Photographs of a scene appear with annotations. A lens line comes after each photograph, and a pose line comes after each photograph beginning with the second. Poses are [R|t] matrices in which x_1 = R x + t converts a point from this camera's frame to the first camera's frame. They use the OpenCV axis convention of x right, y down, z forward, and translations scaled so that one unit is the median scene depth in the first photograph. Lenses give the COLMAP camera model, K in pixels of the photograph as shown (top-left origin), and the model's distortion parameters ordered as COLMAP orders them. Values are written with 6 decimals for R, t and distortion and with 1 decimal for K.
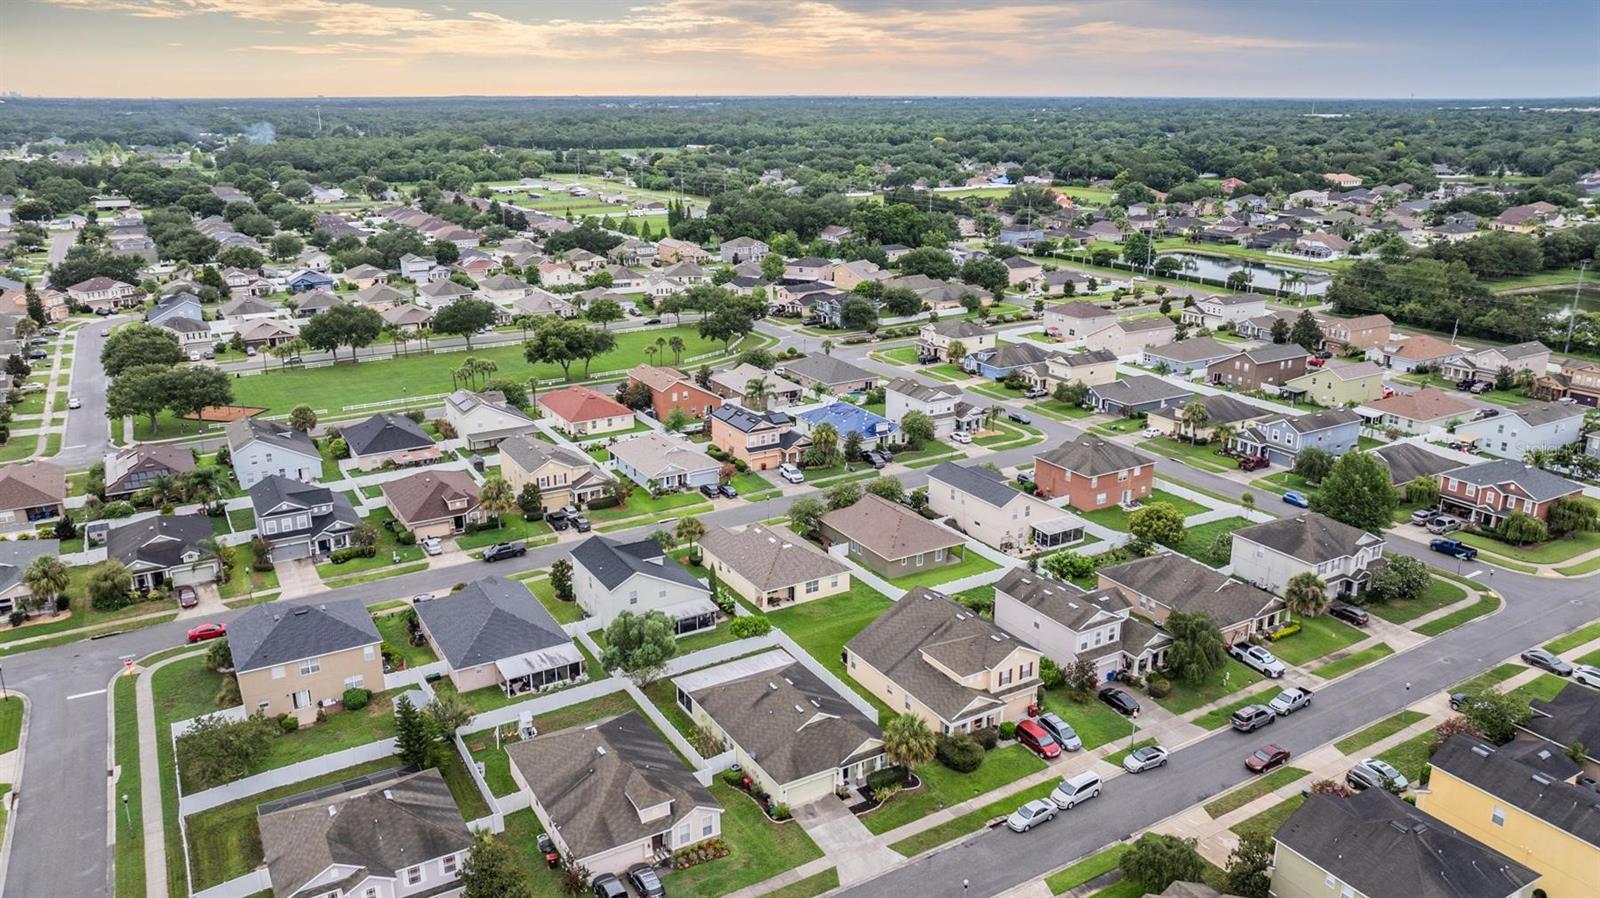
lens RADIAL K [[1153.8, 0, 810.6], [0, 1153.8, 449.2], [0, 0, 1]] dist [-0.016706, -0.003908]
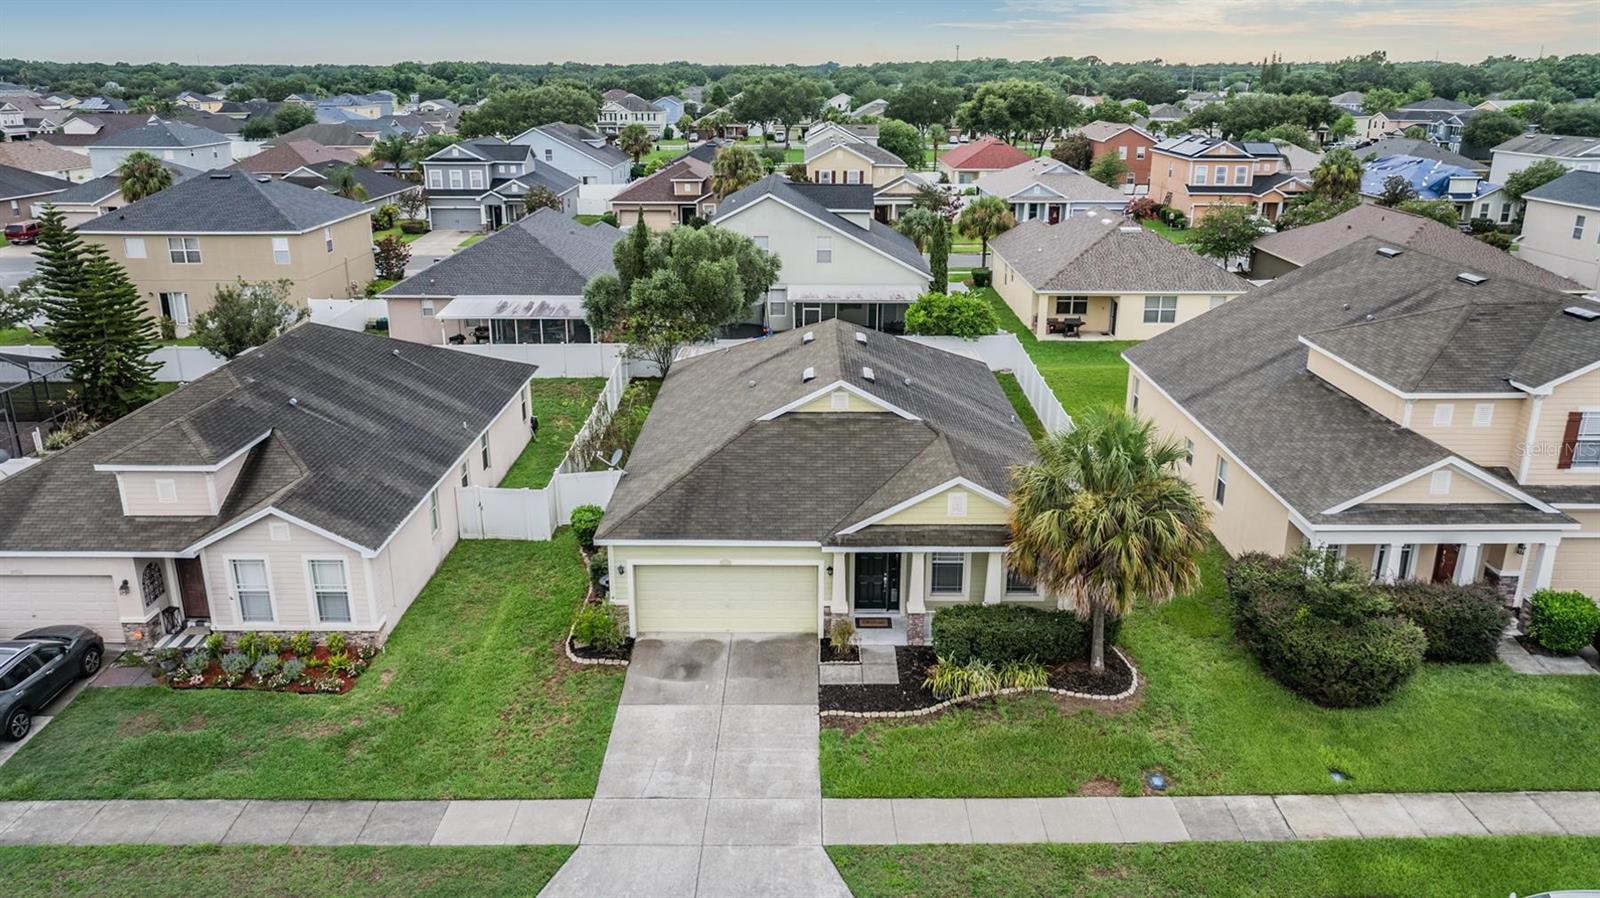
lens RADIAL K [[1153.8, 0, 810.6], [0, 1153.8, 449.2], [0, 0, 1]] dist [-0.016706, -0.003908]
pose [[0.858200, 0.163389, -0.486618, 0.154804], [-0.157564, 0.986074, 0.053208, 0.233936], [0.488536, 0.031010, 0.871993, 0.733090]]
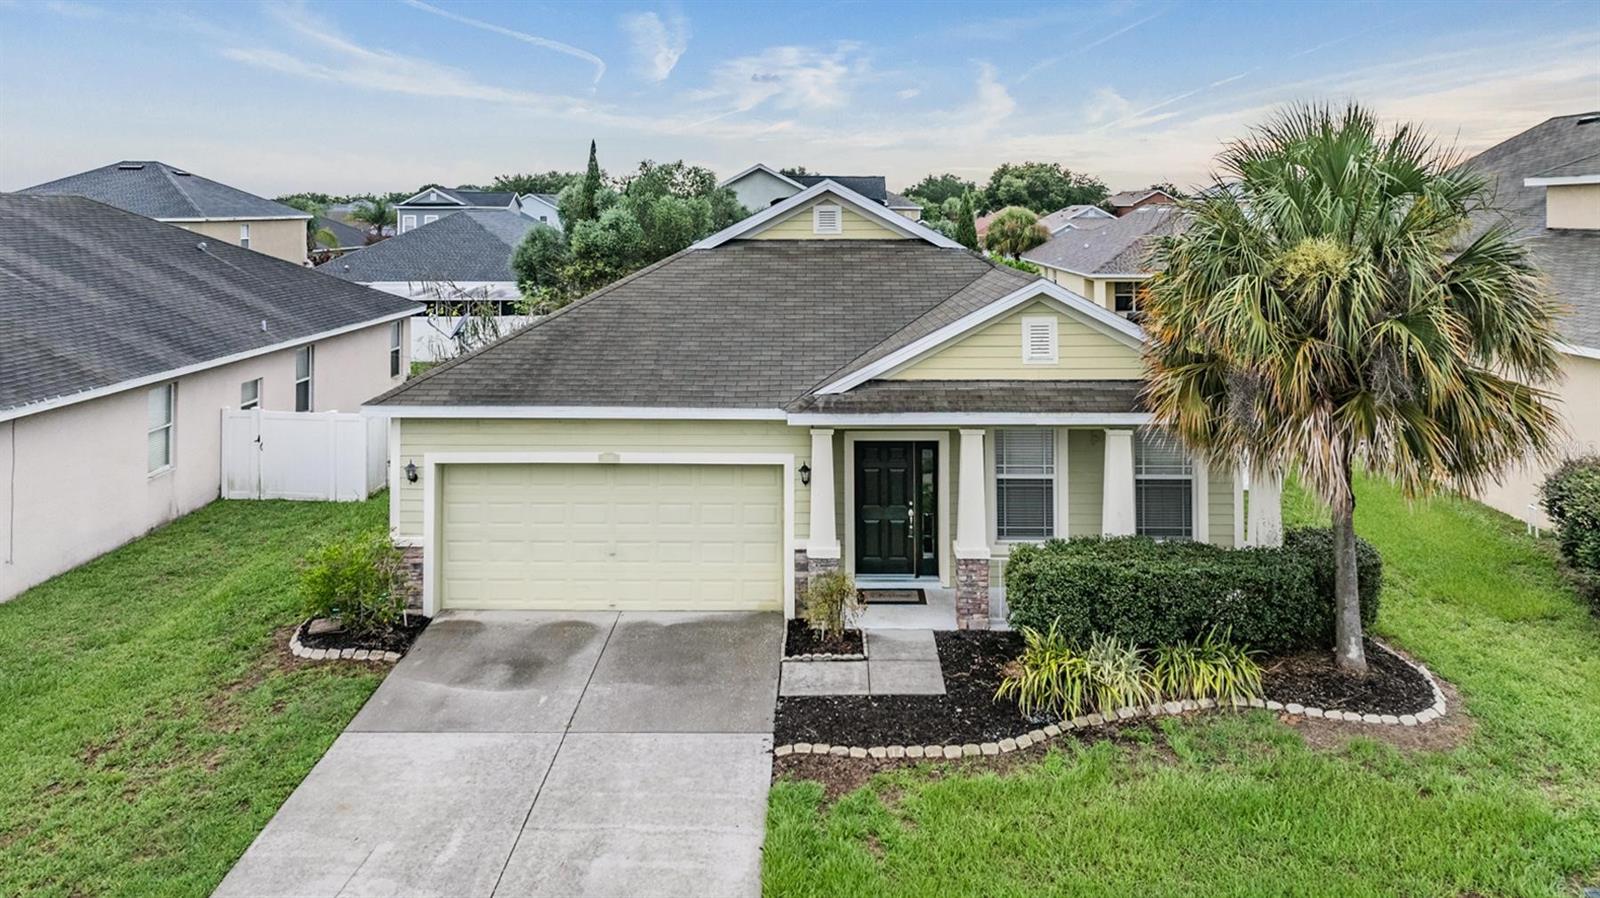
lens RADIAL K [[1159.7, 0, 809.3], [0, 1159.7, 169.4], [0, 0, 1]] dist [-0.014539, 0.000003]
pose [[0.849940, -0.020041, -0.526498, 0.105252], [-0.157206, 0.944113, -0.289719, 0.284738], [0.502880, 0.329012, 0.799289, 0.852836]]
